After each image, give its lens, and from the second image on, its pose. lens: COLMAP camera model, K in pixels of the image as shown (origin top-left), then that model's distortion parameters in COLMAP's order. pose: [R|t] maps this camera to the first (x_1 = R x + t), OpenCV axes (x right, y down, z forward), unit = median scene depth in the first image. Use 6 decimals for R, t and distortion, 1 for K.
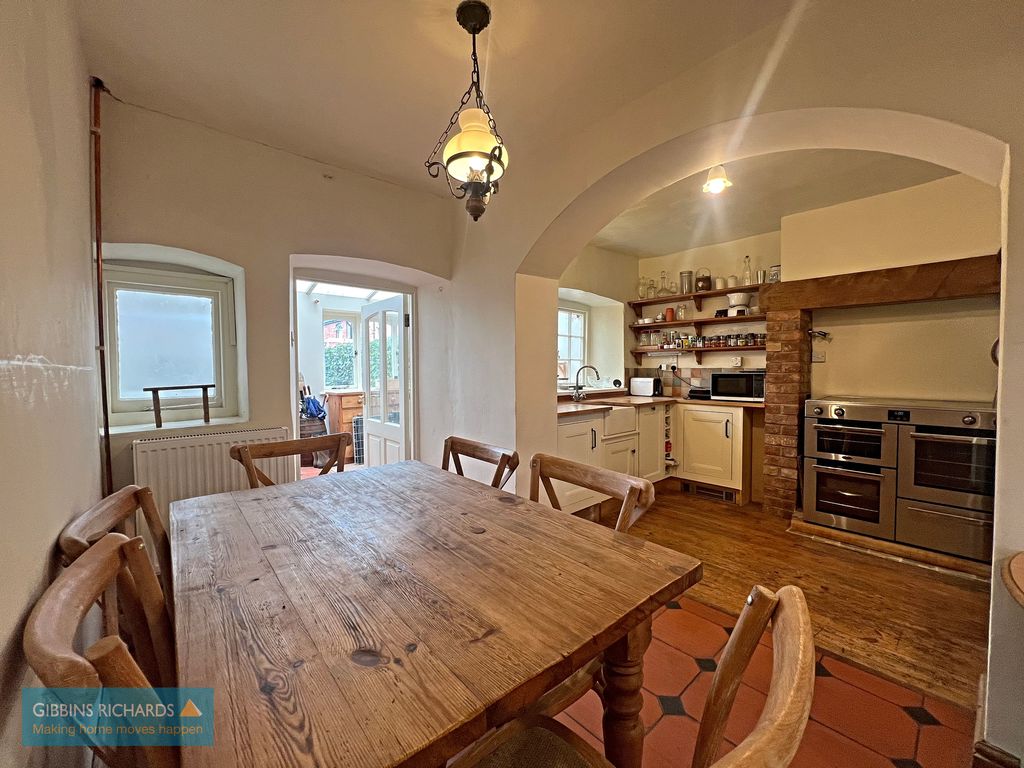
lens RADIAL K [[412.1, 0, 510.2], [0, 412.1, 382.3], [0, 0, 1]] dist [-0.002078, 0.000273]
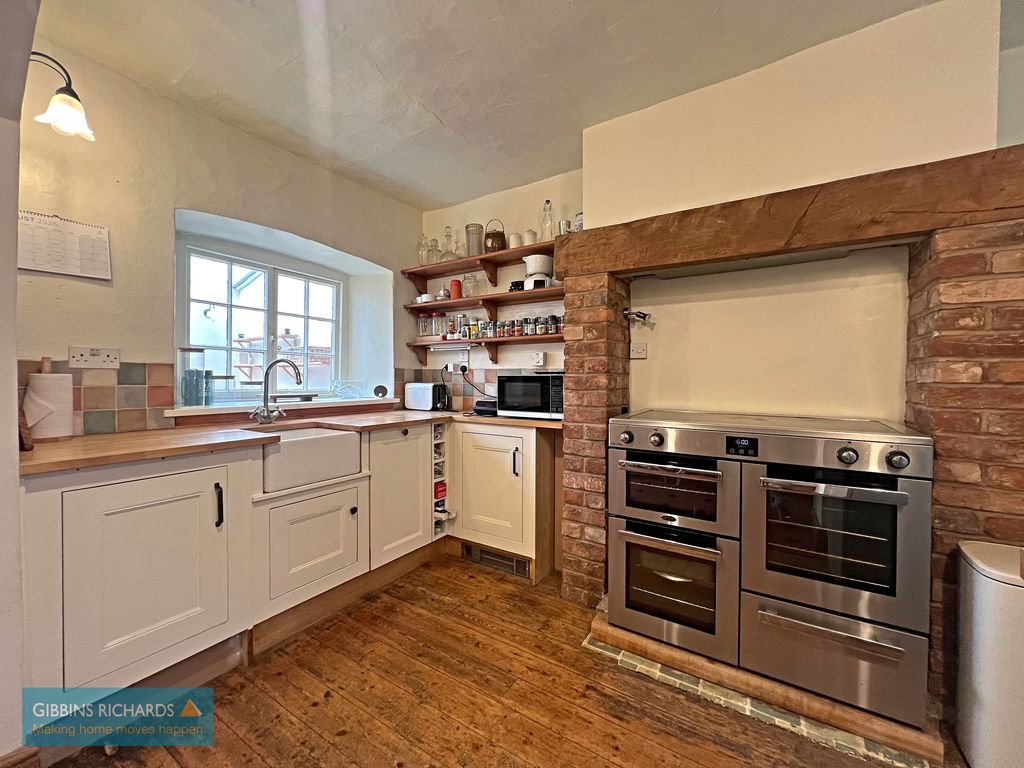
lens RADIAL K [[410.7, 0, 509.4], [0, 410.7, 382.5], [0, 0, 1]] dist [-0.001371, -0.000438]
pose [[0.966570, 0.006061, 0.256332, 0.362597], [-0.000205, 0.999739, -0.022863, 0.004294], [-0.256404, 0.022046, 0.966318, 0.395648]]
